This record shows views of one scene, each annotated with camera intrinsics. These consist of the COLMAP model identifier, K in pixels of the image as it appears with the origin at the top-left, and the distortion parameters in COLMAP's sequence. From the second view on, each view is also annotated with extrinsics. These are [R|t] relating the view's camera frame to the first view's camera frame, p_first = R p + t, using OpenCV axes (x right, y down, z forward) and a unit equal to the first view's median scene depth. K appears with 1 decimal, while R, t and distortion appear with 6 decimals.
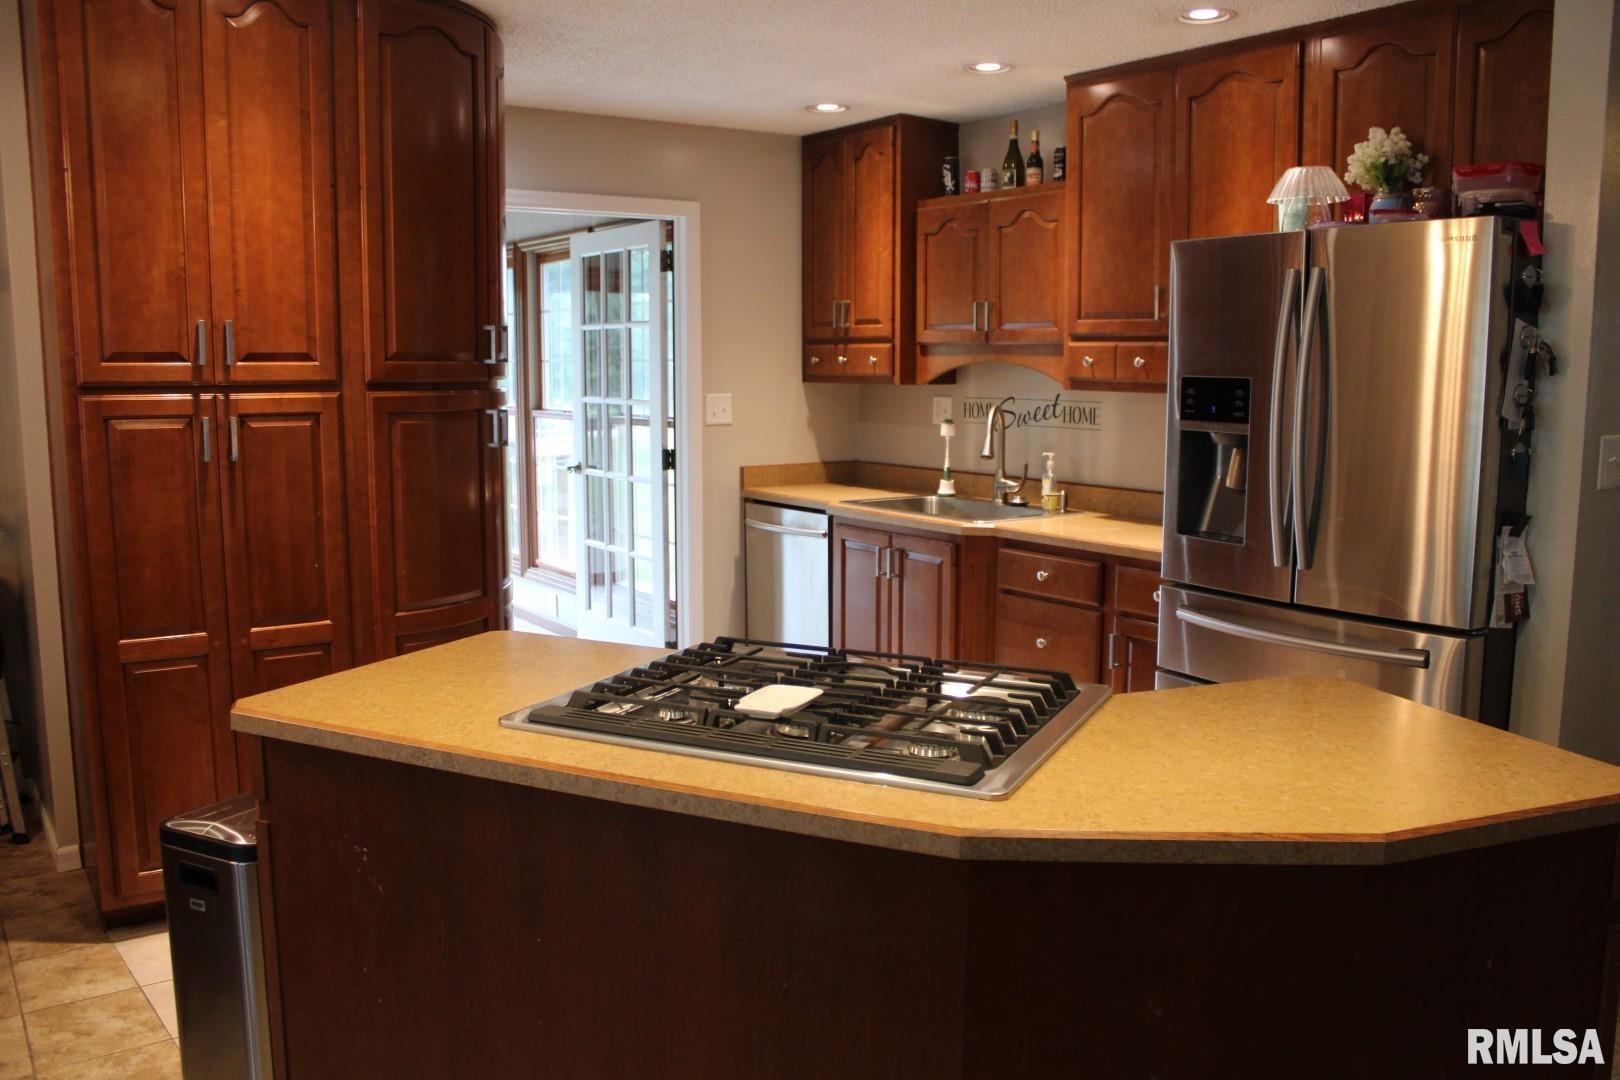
lens RADIAL K [[1376.5, 0, 807.6], [0, 1376.5, 541.1], [0, 0, 1]] dist [-0.006858, 0.000830]
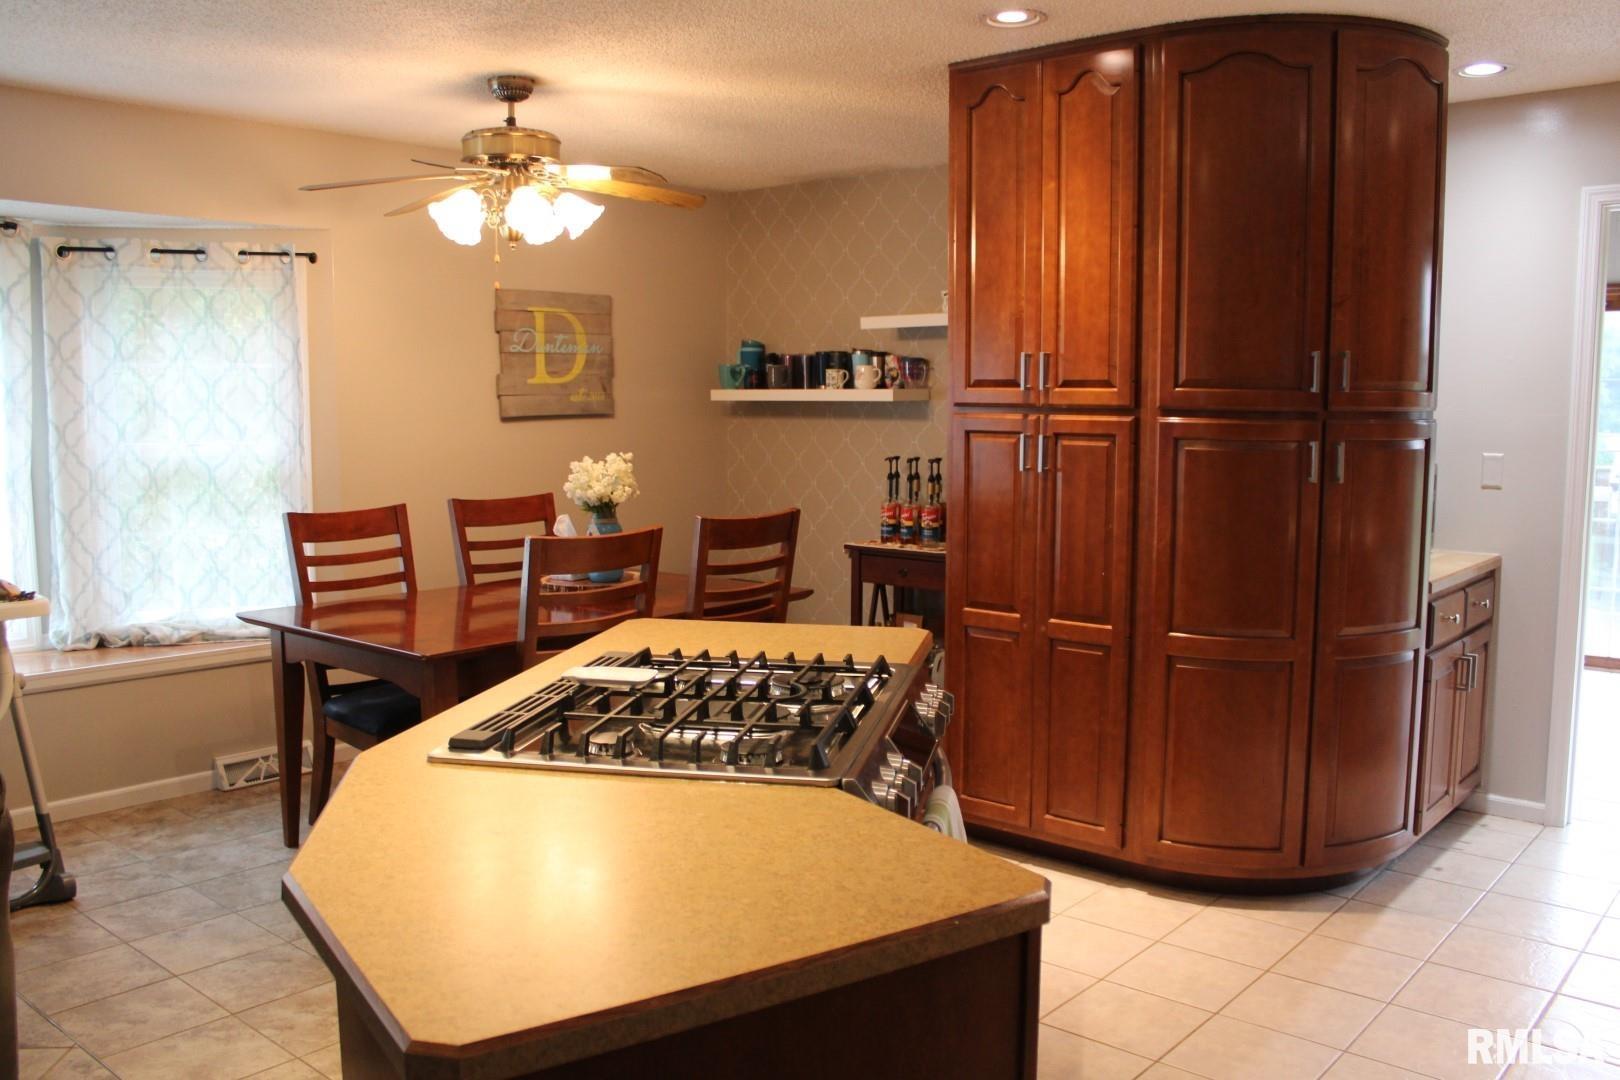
lens RADIAL K [[1376.5, 0, 809.1], [0, 1376.5, 536.5], [0, 0, 1]] dist [-0.006858, 0.000830]
pose [[0.304135, 0.102920, -0.947053, 0.629381], [-0.130601, 0.989265, 0.065567, -0.054785], [0.943634, 0.103745, 0.314311, 0.447445]]
